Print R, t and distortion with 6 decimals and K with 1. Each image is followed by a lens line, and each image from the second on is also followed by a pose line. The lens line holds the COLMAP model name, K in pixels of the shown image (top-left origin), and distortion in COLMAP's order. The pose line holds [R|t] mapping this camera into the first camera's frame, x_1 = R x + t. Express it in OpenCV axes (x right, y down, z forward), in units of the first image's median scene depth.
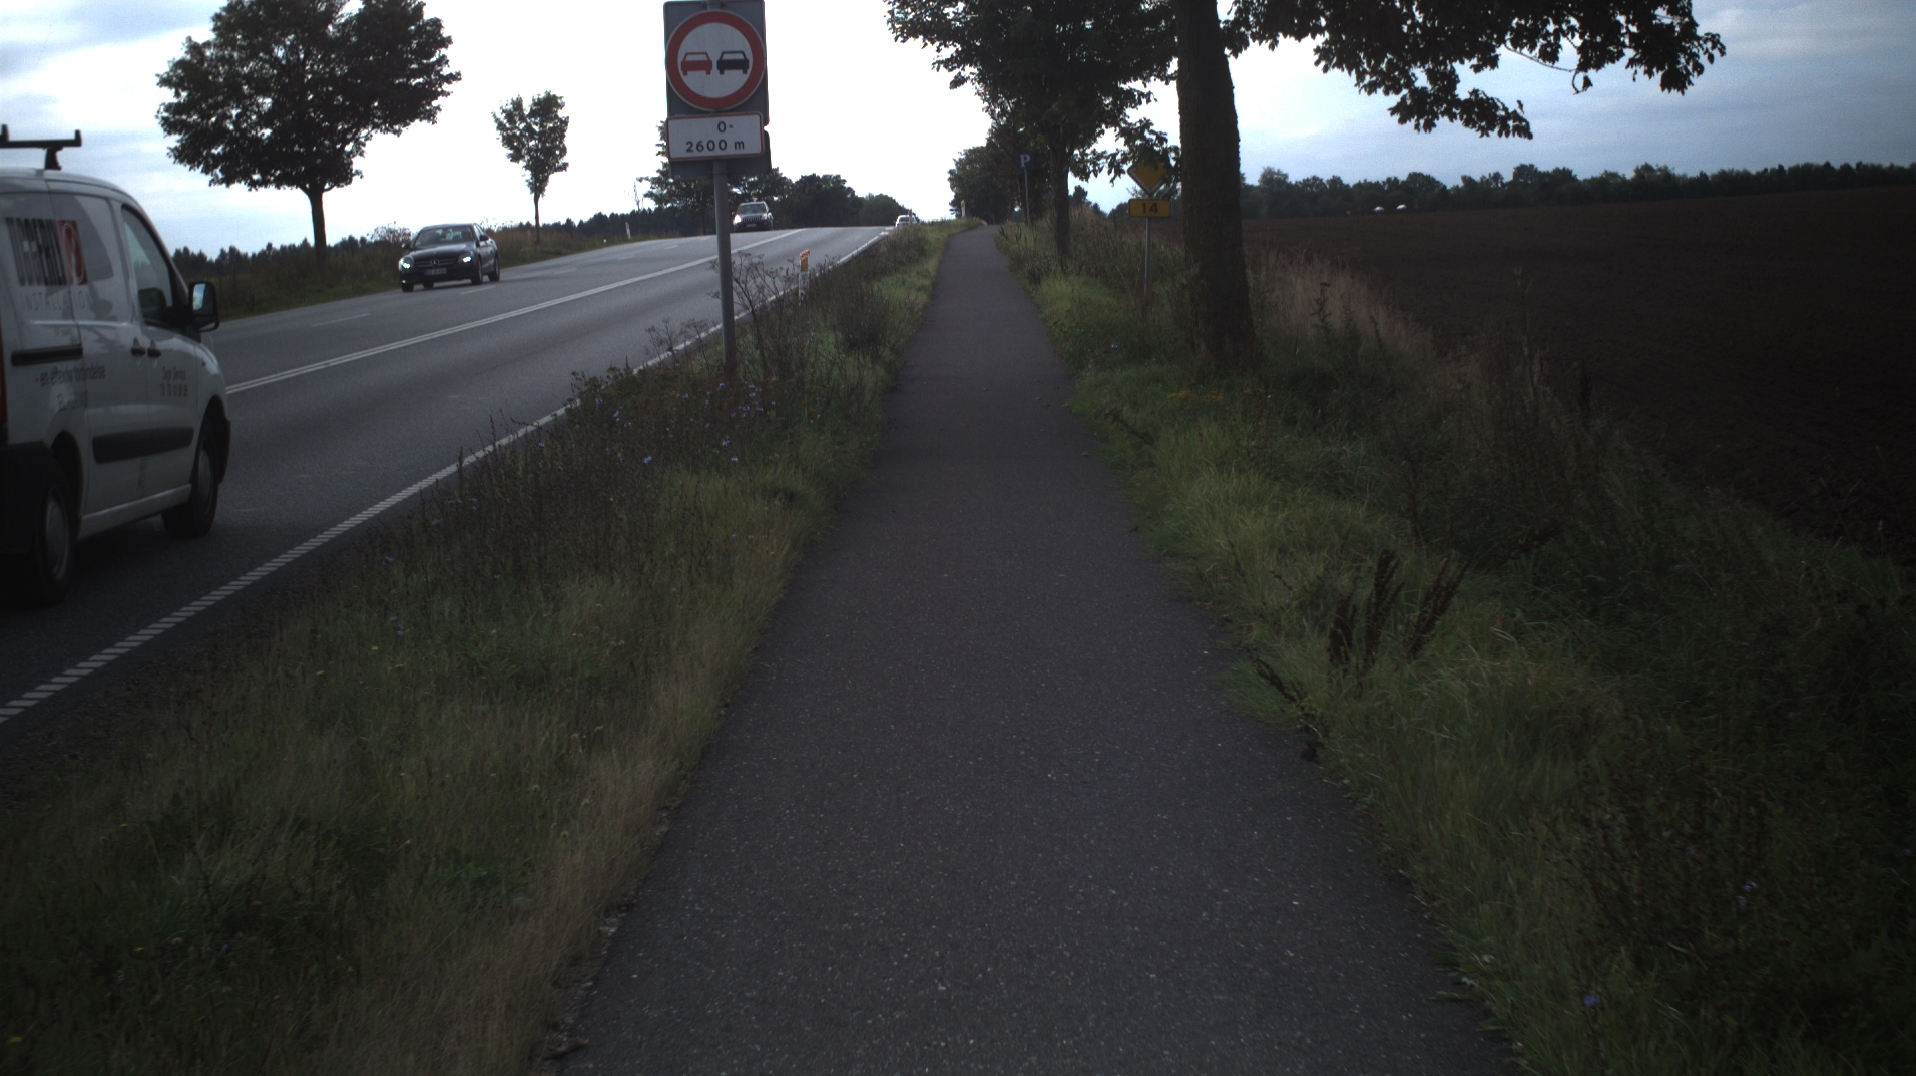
lens RADIAL K [[3473.3, 0, 958.0], [0, 3473.3, 538.0], [0, 0, 1]] dist [-0.296047, 0.415365]
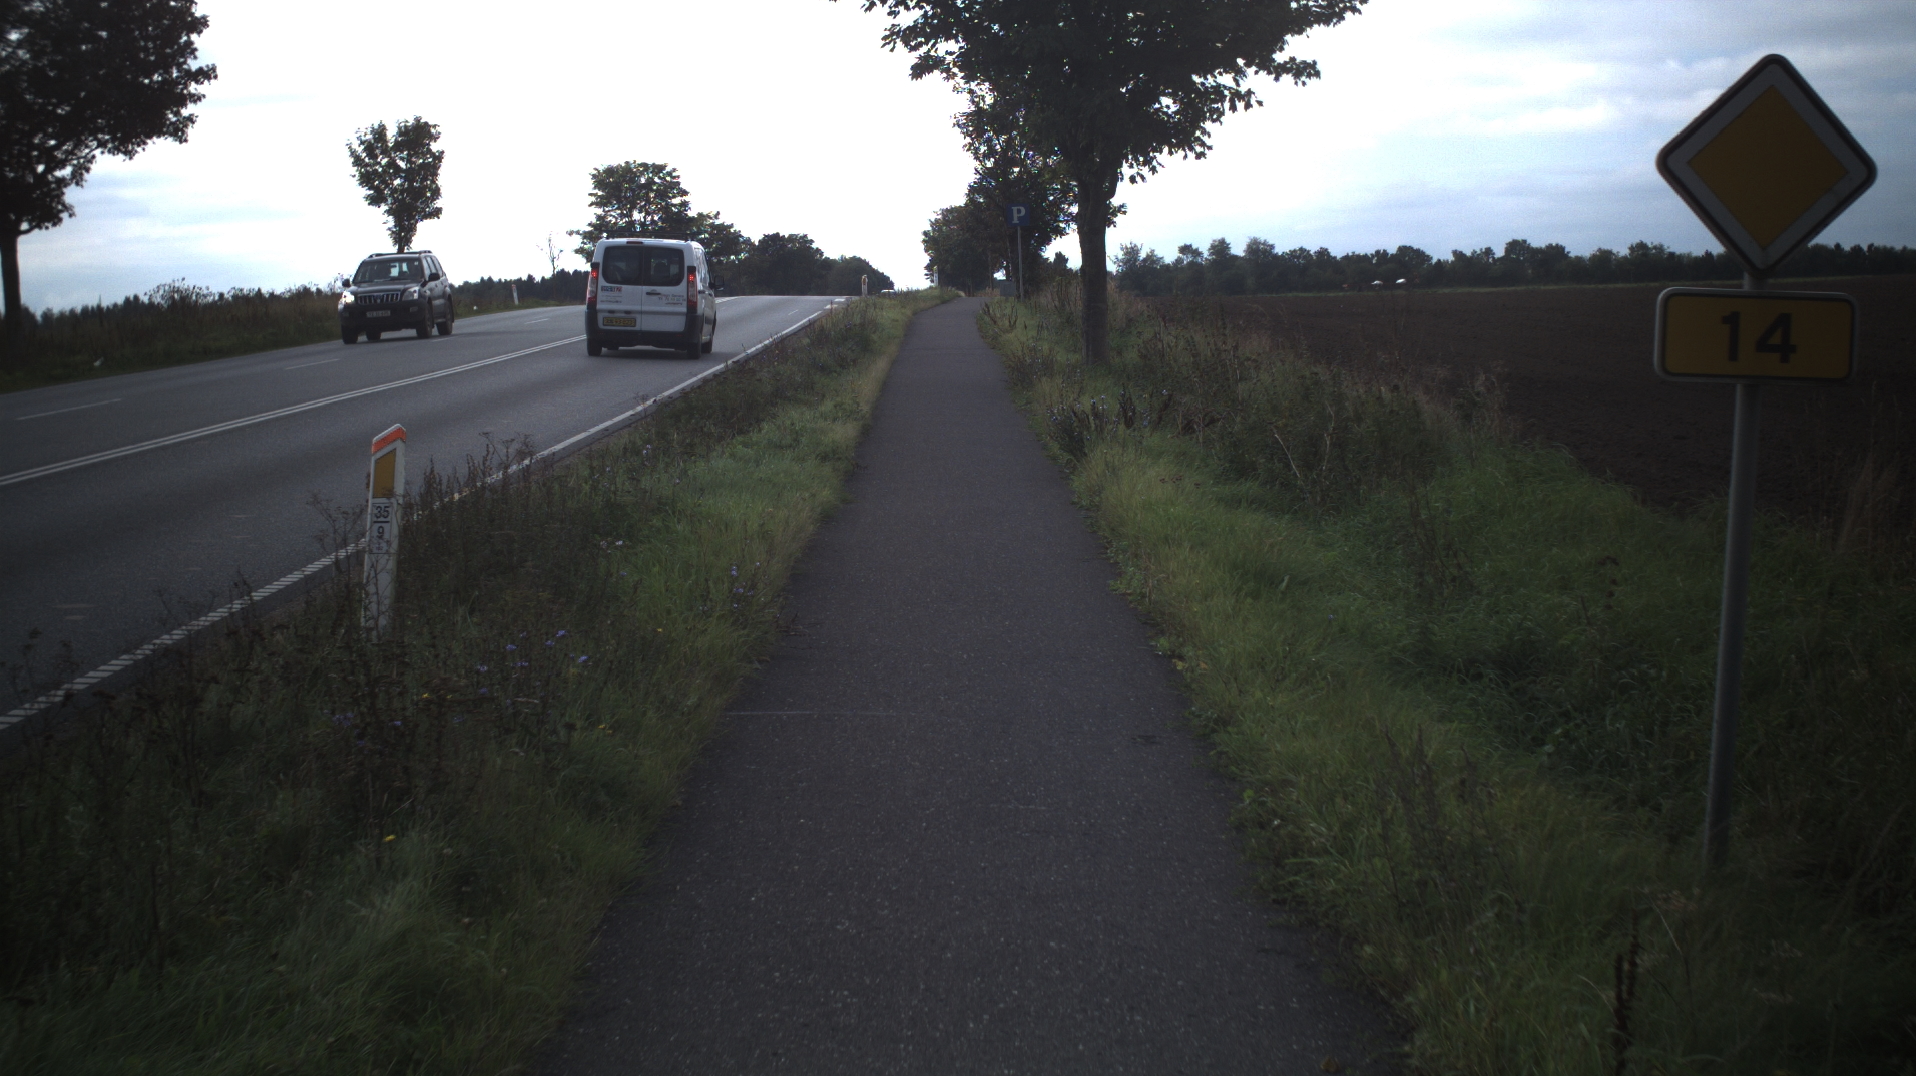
lens RADIAL K [[3473.3, 0, 958.0], [0, 3473.3, 538.0], [0, 0, 1]] dist [-0.296047, 0.415365]
pose [[0.999739, 0.021267, 0.008404, 0.001746], [-0.021108, 0.999605, -0.018566, -0.030102], [-0.008795, 0.018384, 0.999792, 0.304939]]
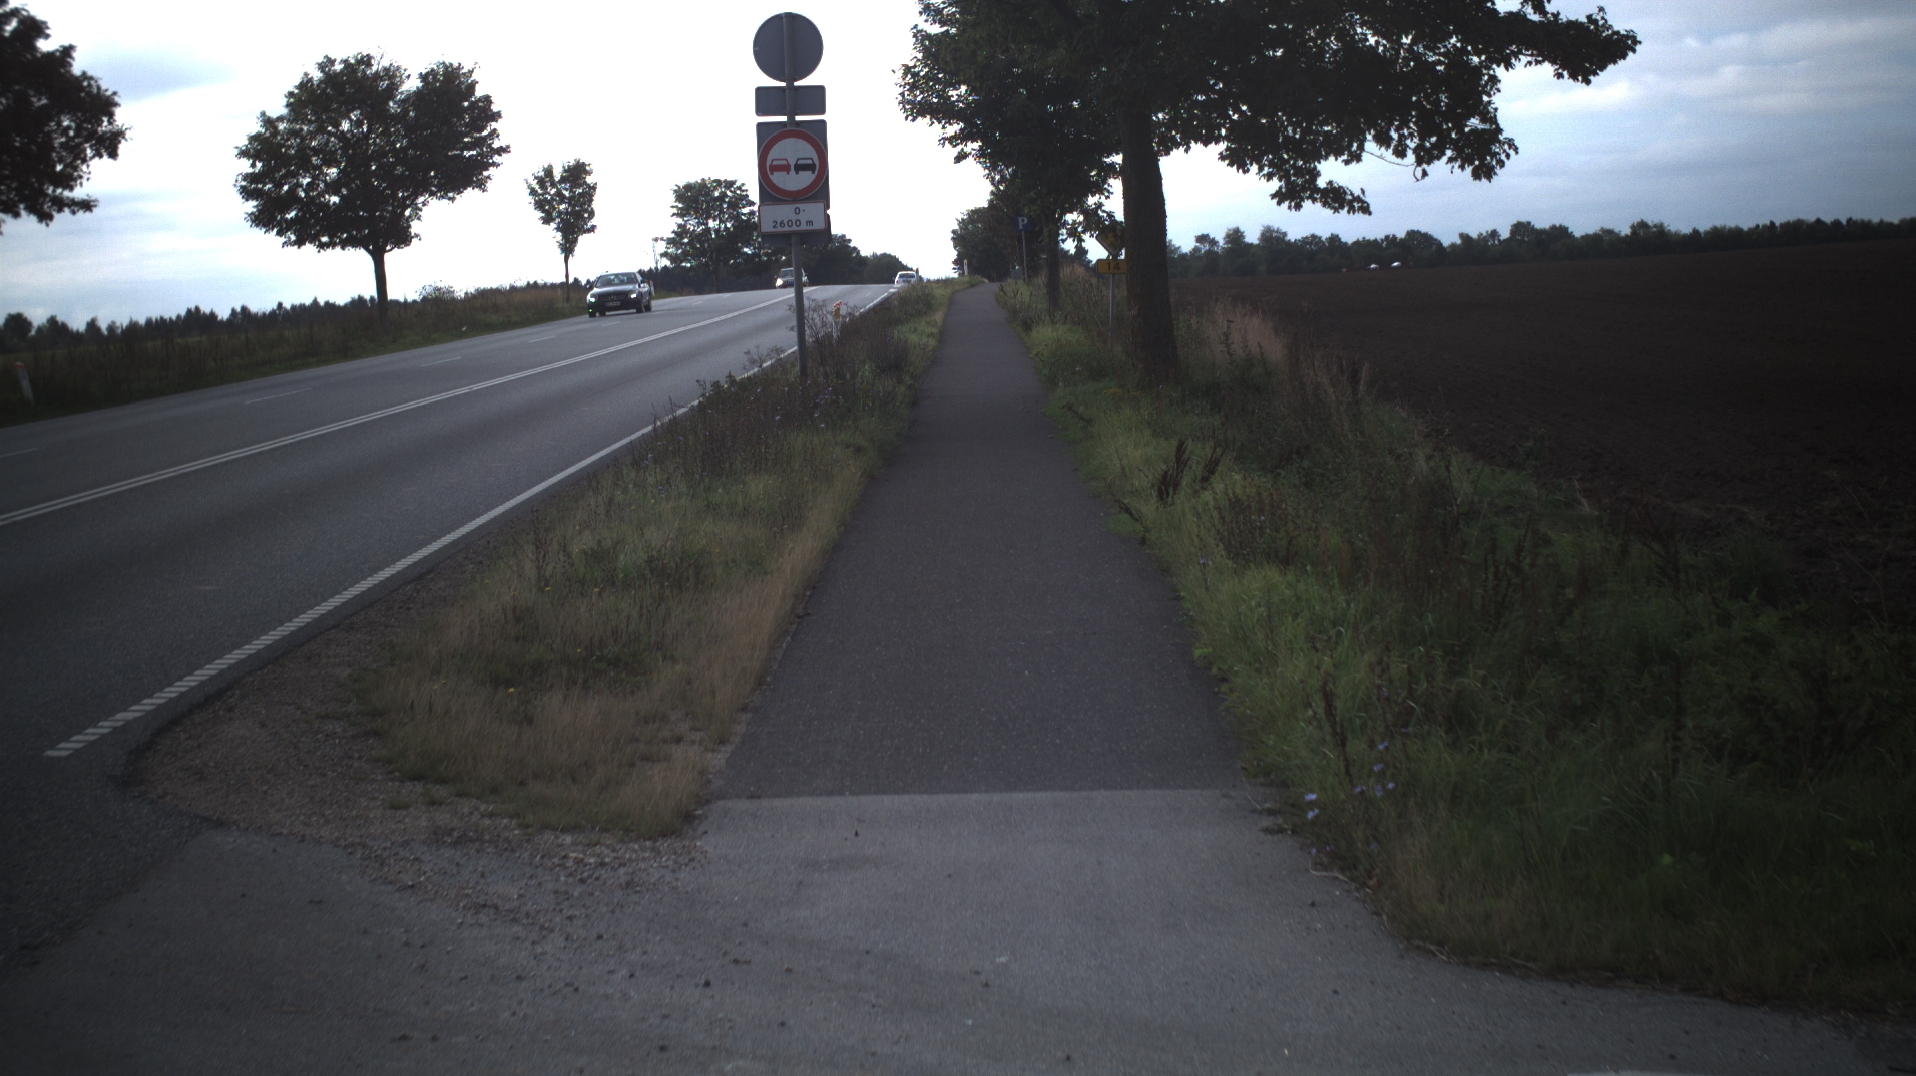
lens RADIAL K [[3473.3, 0, 958.0], [0, 3473.3, 538.0], [0, 0, 1]] dist [-0.296047, 0.415365]
pose [[0.999996, -0.002521, -0.000936, -0.000182], [0.002505, 0.999855, -0.016844, 0.009705], [0.000978, 0.016842, 0.999858, -0.102180]]
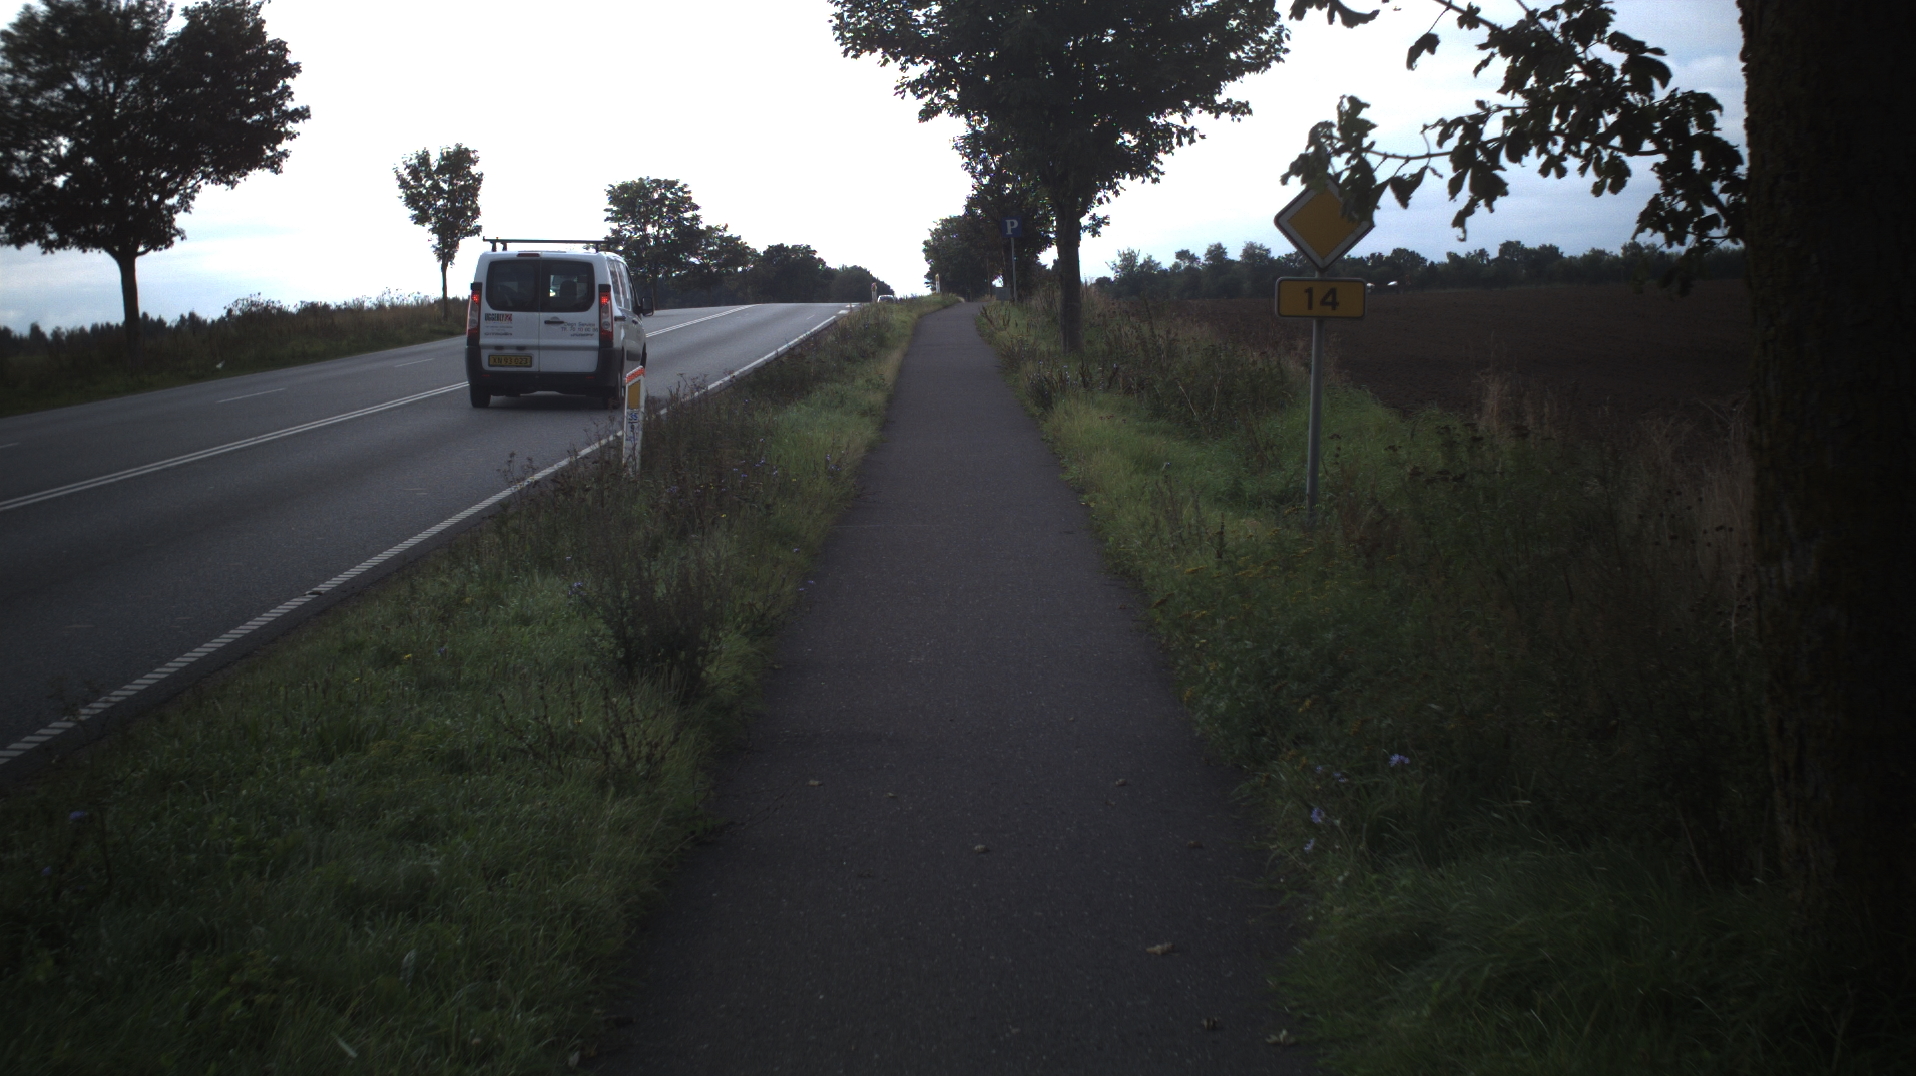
lens RADIAL K [[3473.3, 0, 958.0], [0, 3473.3, 538.0], [0, 0, 1]] dist [-0.296047, 0.415365]
pose [[0.999932, 0.008814, 0.007573, 0.000880], [-0.008655, 0.999745, -0.020855, -0.020103], [-0.007755, 0.020788, 0.999754, 0.203016]]
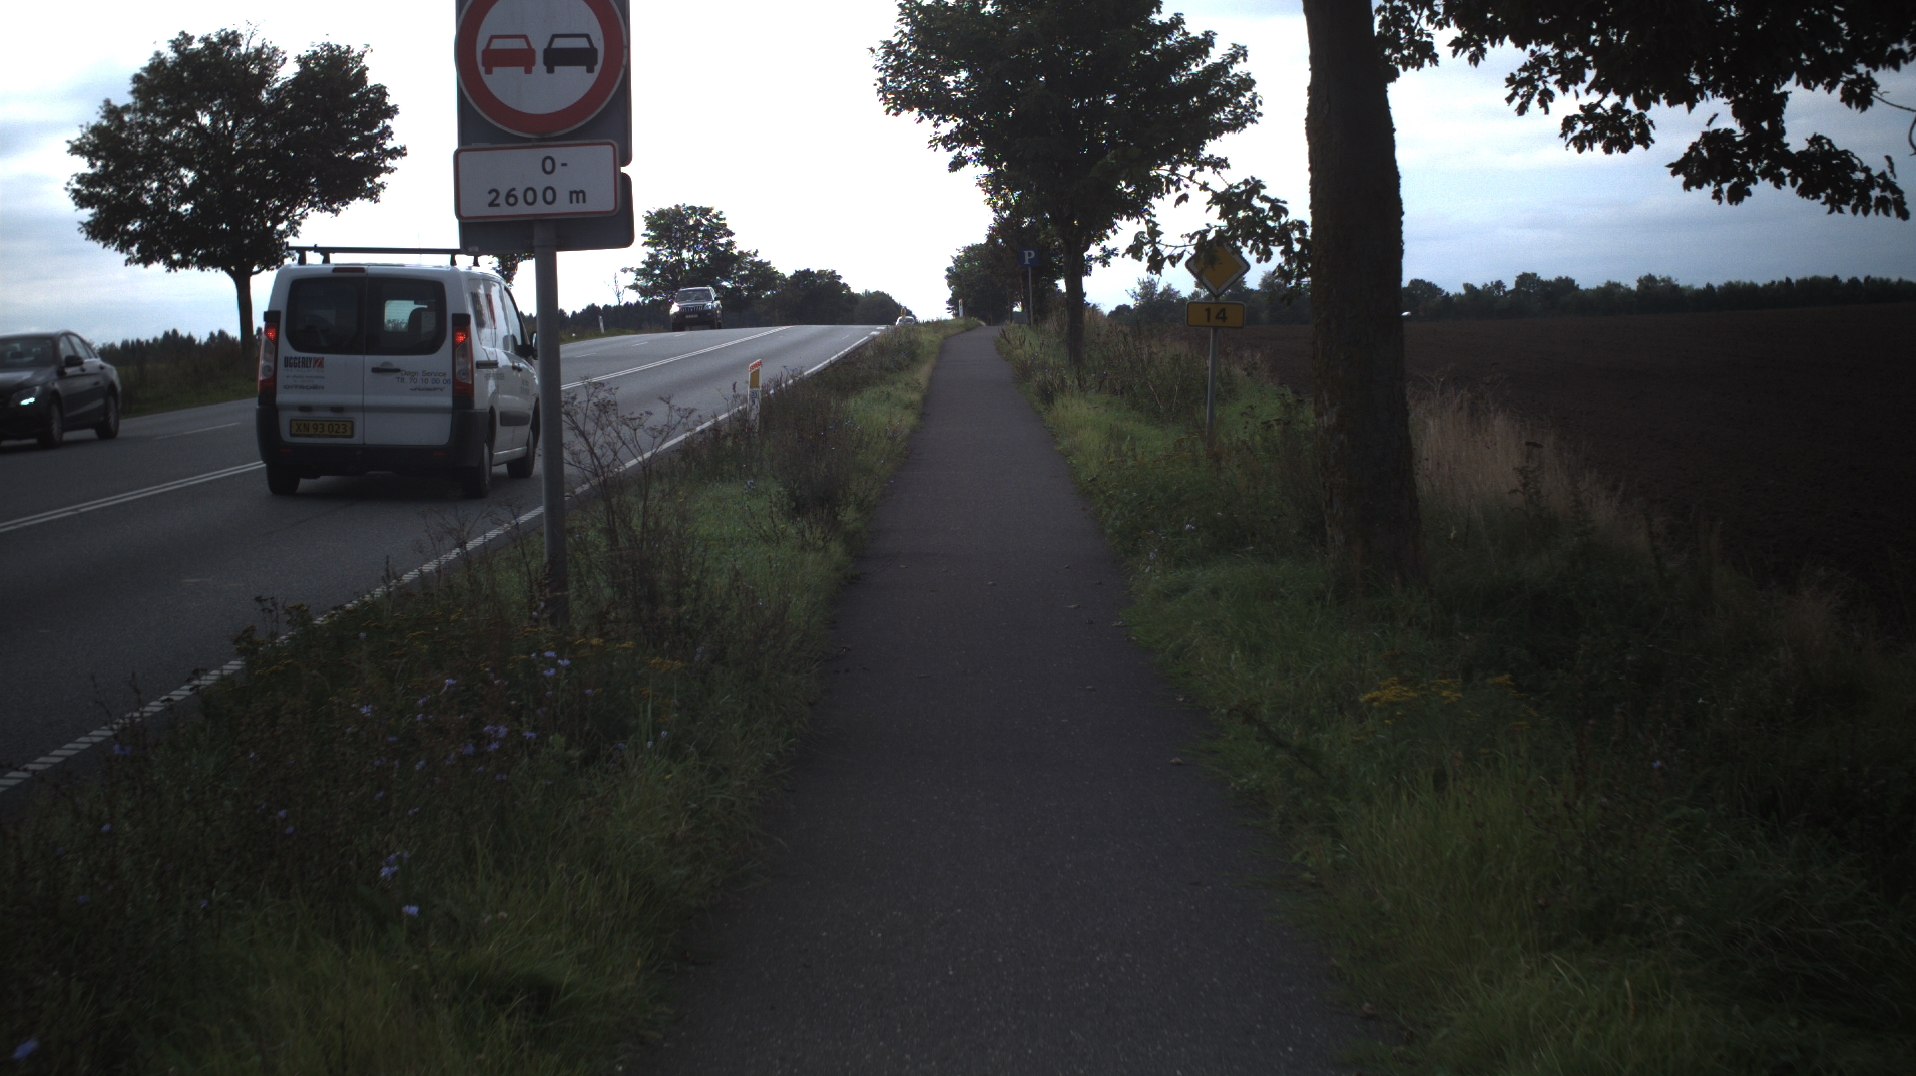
lens RADIAL K [[3473.3, 0, 958.0], [0, 3473.3, 538.0], [0, 0, 1]] dist [-0.296047, 0.415365]
pose [[0.999810, 0.019363, 0.002118, -0.000047], [-0.019295, 0.999413, -0.028321, -0.009911], [-0.002665, 0.028275, 0.999597, 0.101146]]
